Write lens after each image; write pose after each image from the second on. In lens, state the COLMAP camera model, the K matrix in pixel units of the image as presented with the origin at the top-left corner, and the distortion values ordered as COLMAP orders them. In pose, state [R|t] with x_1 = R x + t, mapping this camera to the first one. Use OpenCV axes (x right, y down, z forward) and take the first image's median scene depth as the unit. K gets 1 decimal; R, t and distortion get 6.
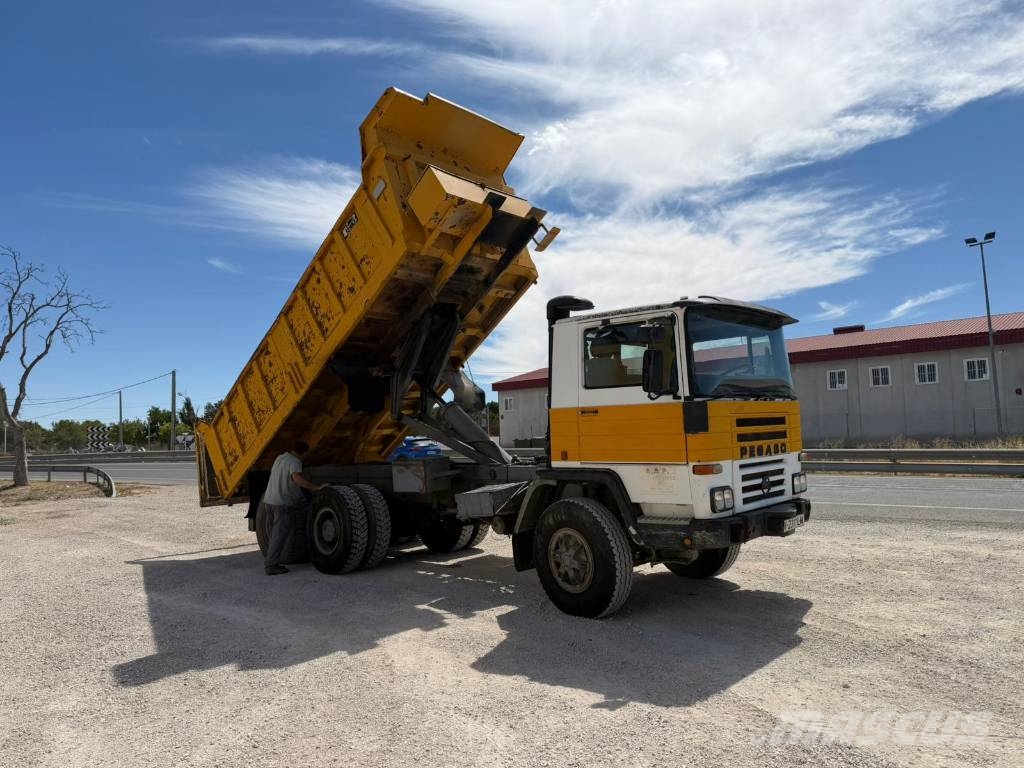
lens RADIAL K [[718.7, 0, 520.2], [0, 718.7, 385.3], [0, 0, 1]] dist [0.056183, -0.083222]
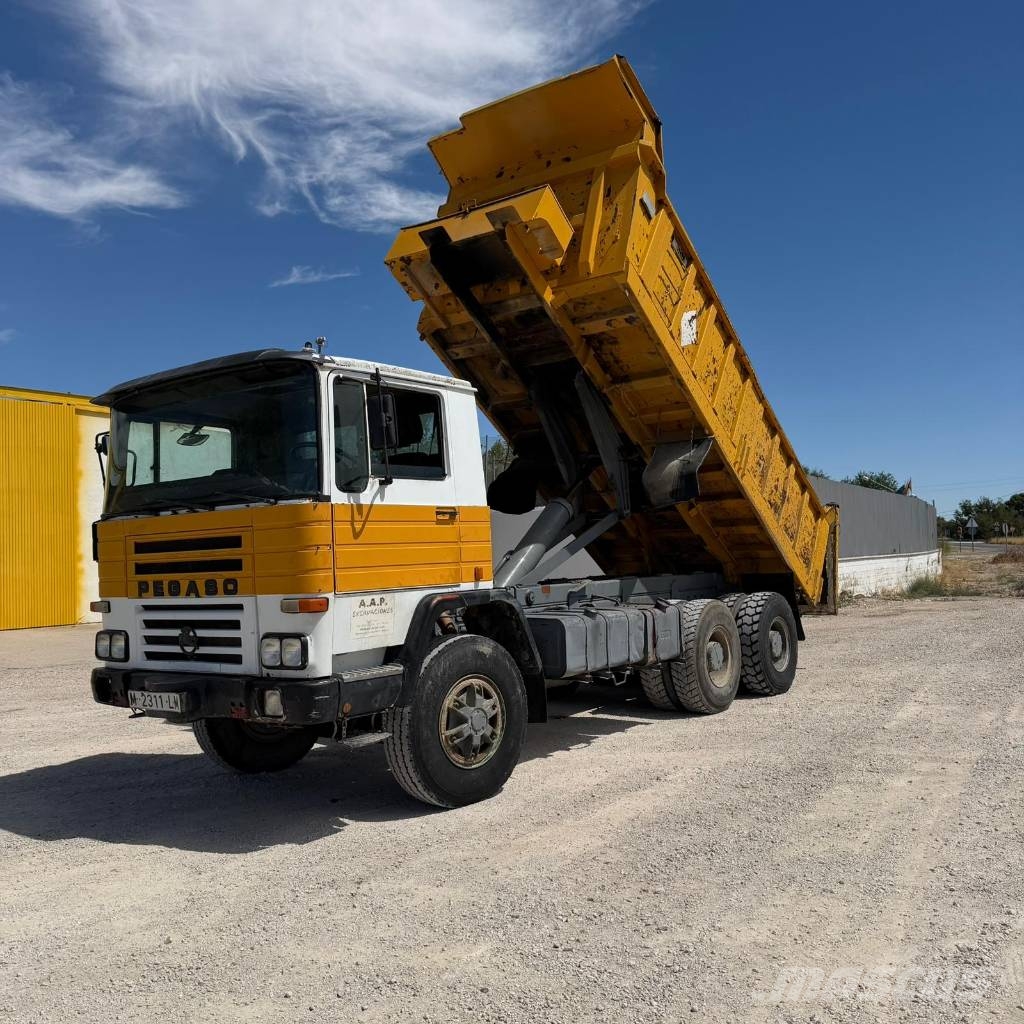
lens RADIAL K [[956.6, 0, 508.2], [0, 956.6, 527.9], [0, 0, 1]] dist [0.112764, -0.195275]
pose [[0.101542, 0.002720, -0.994827, 0.936328], [0.095682, 0.995334, 0.012487, 0.038703], [0.990219, -0.096455, 0.100808, 0.905096]]
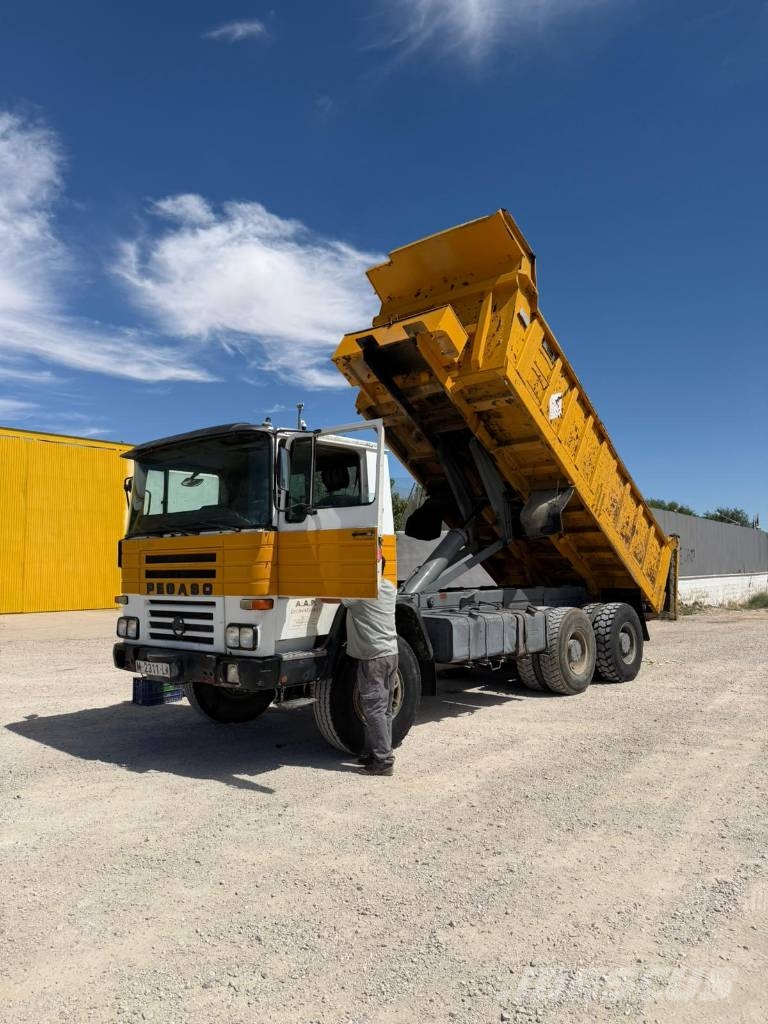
lens RADIAL K [[723.8, 0, 379.4], [0, 723.8, 508.0], [0, 0, 1]] dist [0.072386, -0.111493]
pose [[0.013177, -0.044867, -0.998906, 0.968498], [0.072201, 0.996428, -0.043803, 0.033535], [0.997303, -0.071545, 0.016369, 0.938454]]
